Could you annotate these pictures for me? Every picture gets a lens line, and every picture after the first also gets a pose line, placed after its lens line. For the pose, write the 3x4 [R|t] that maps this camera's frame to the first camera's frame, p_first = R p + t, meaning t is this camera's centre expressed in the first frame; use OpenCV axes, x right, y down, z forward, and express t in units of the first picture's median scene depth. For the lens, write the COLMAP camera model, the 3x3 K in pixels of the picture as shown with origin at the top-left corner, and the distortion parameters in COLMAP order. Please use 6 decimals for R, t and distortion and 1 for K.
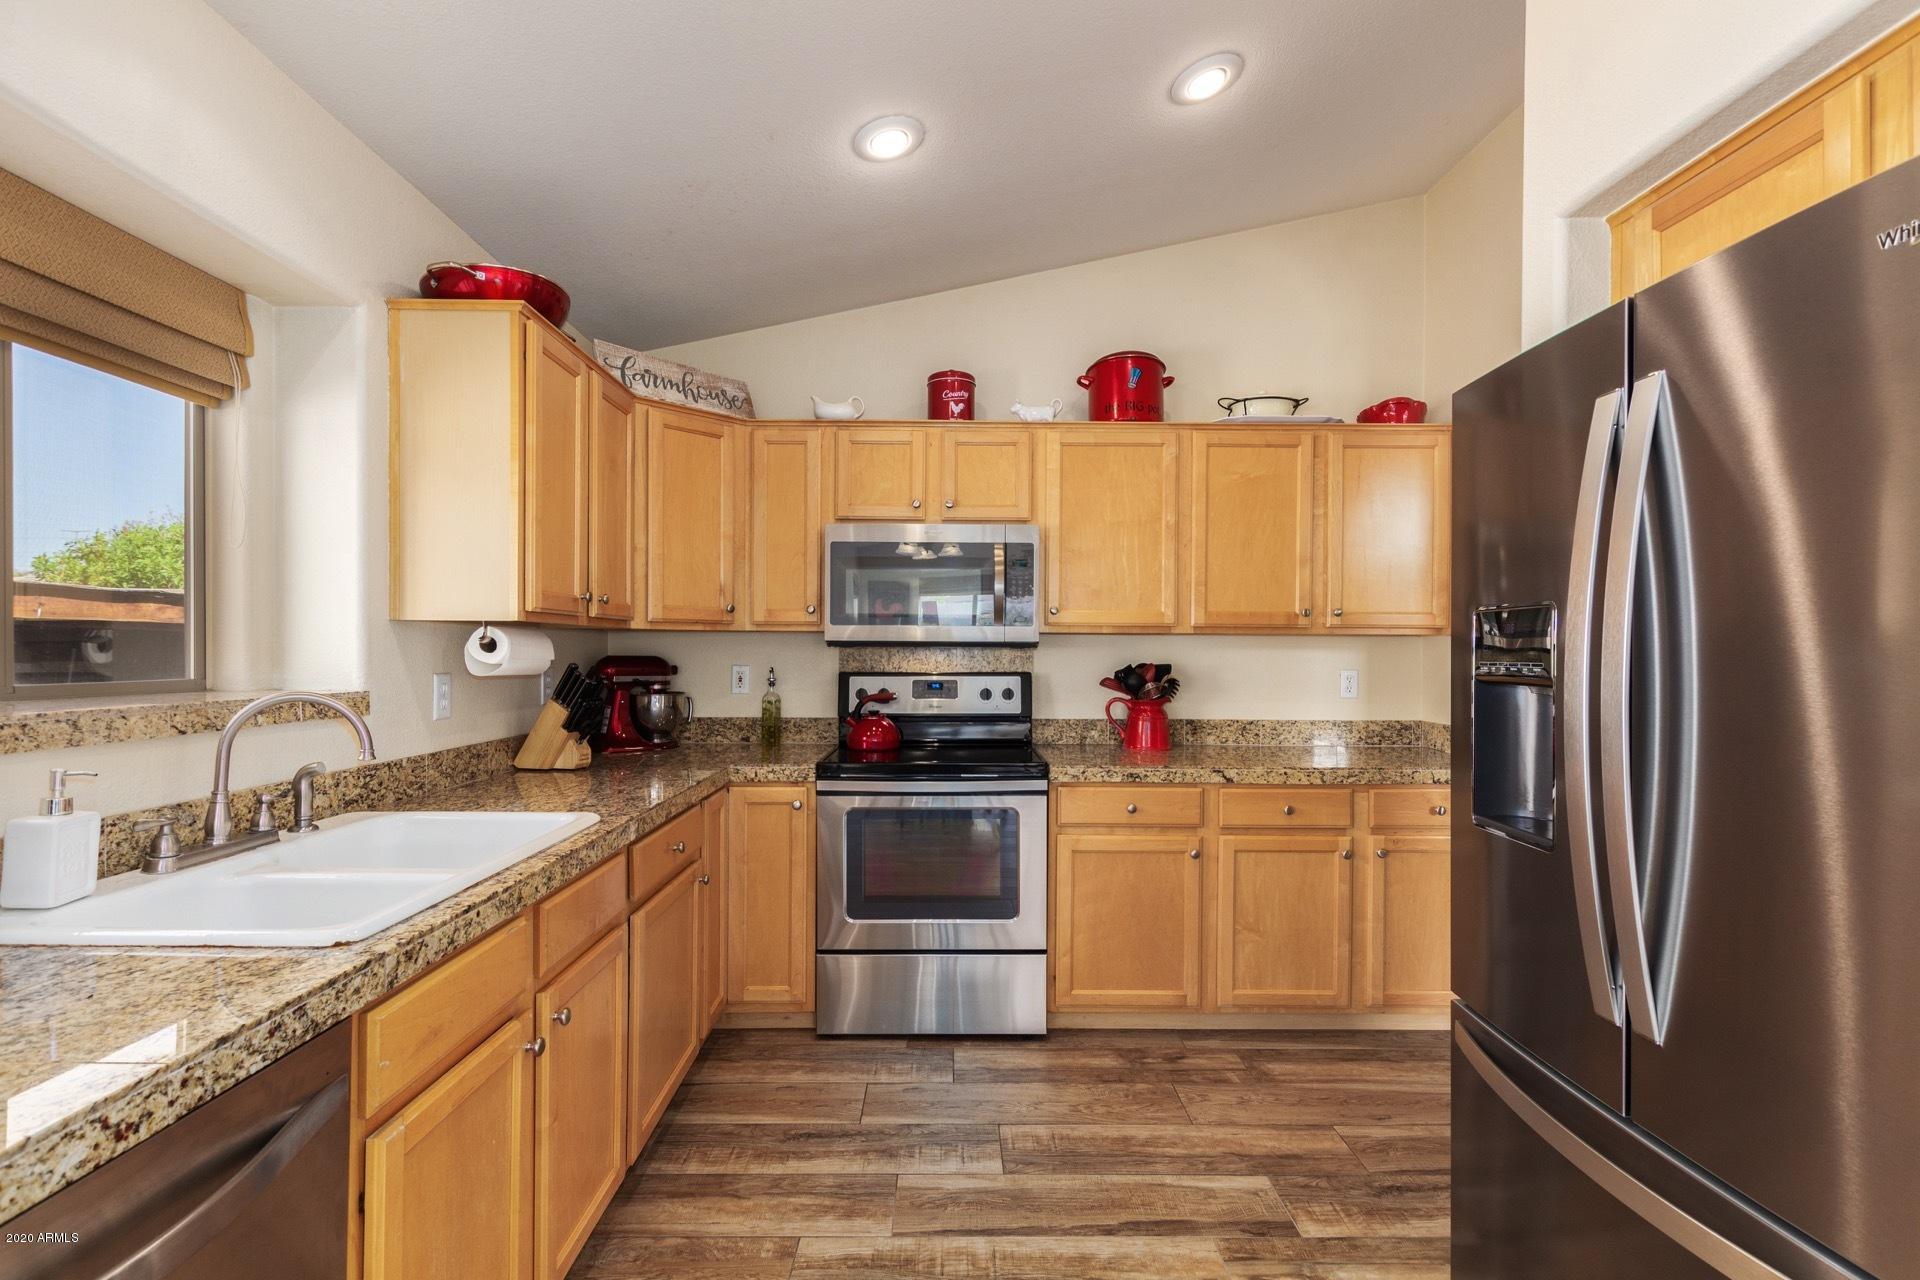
lens RADIAL K [[865.4, 0, 957.2], [0, 865.4, 652.9], [0, 0, 1]] dist [0.014545, -0.008338]
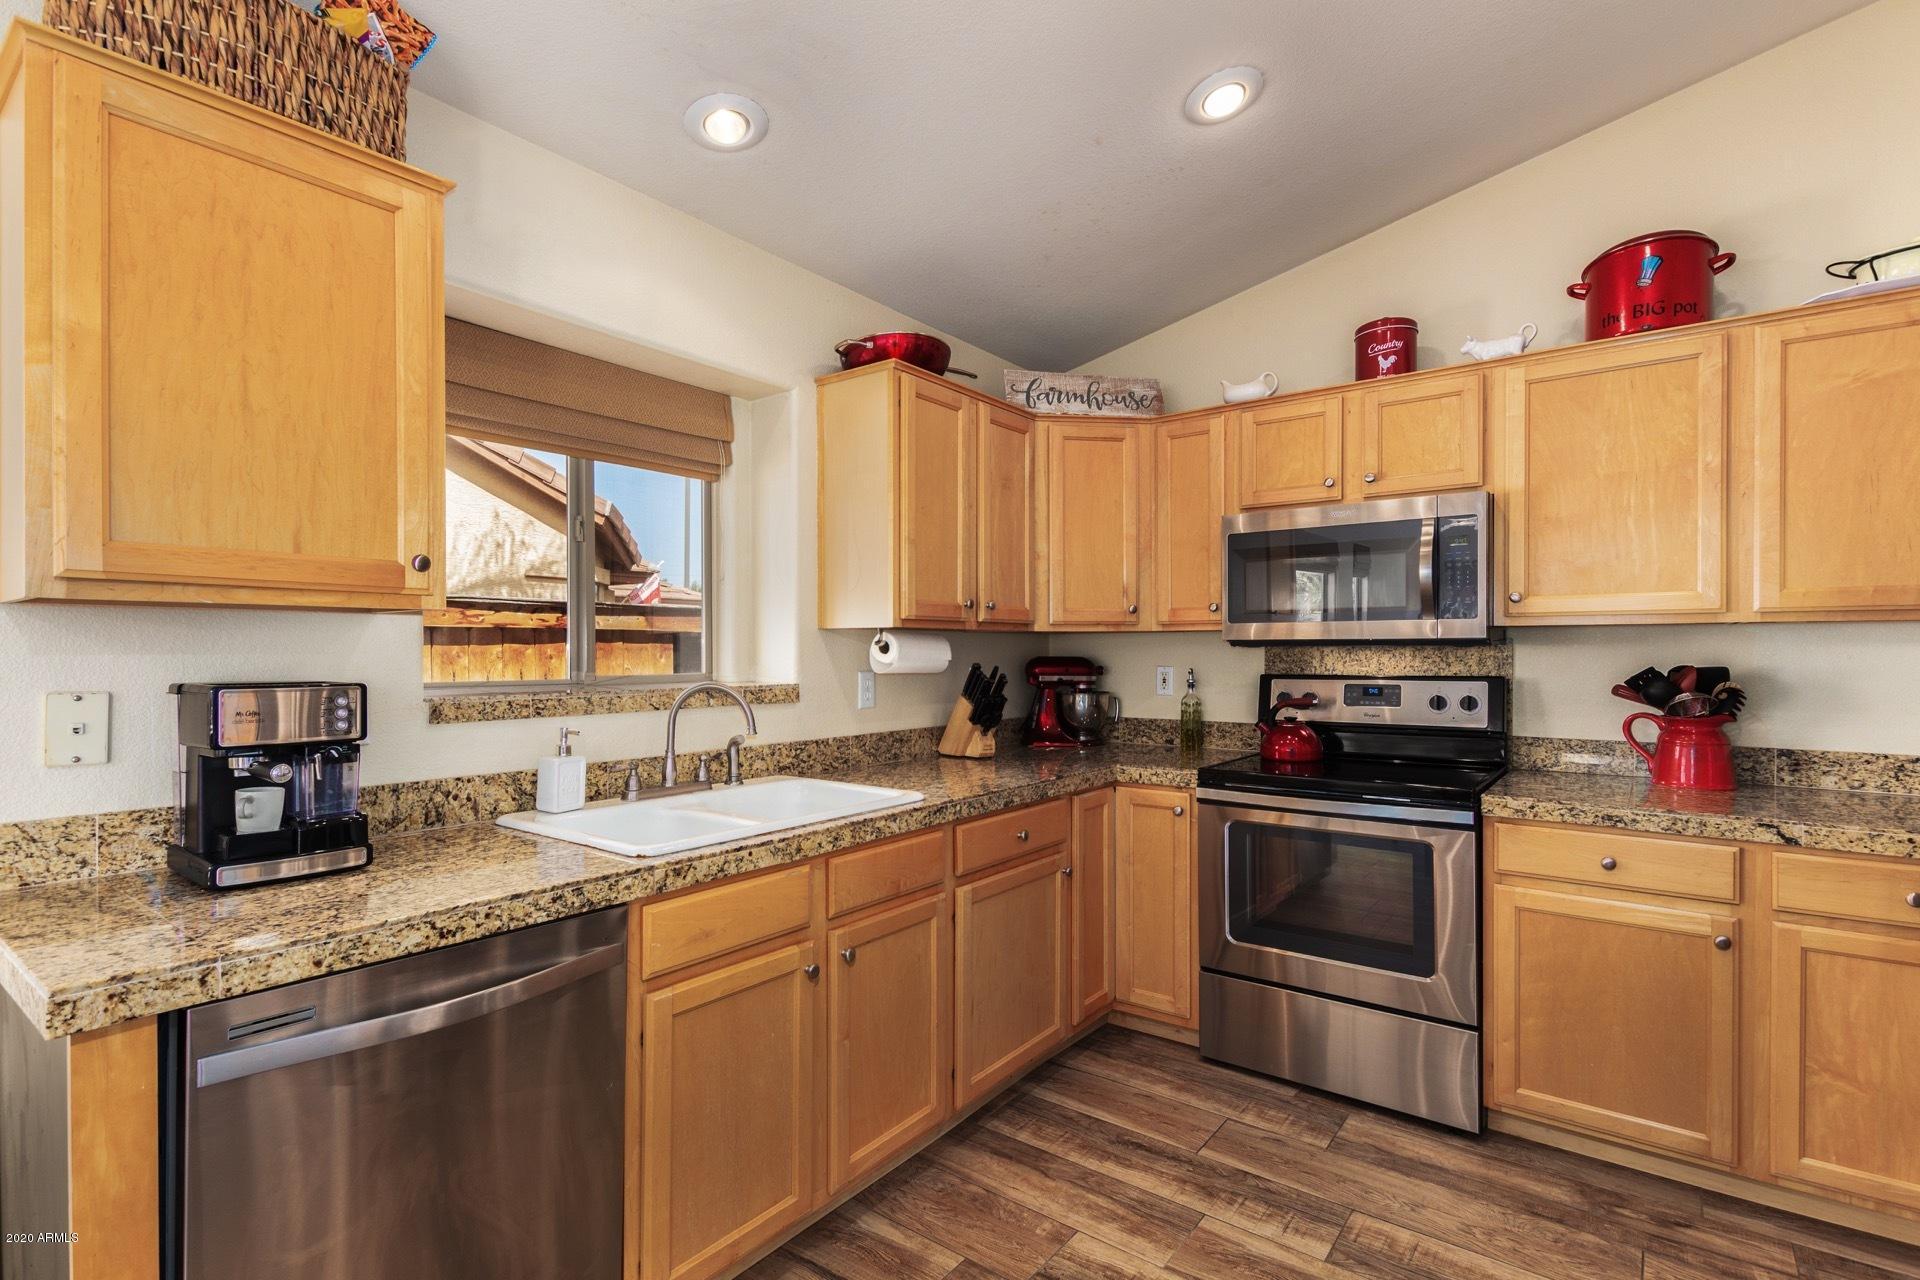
lens RADIAL K [[909.5, 0, 962.3], [0, 909.5, 651.9], [0, 0, 1]] dist [0.020478, -0.008803]
pose [[0.791893, -0.005615, -0.610633, 0.243807], [0.003931, 0.999984, -0.004098, 0.001754], [0.610647, 0.000844, 0.791903, 0.049492]]
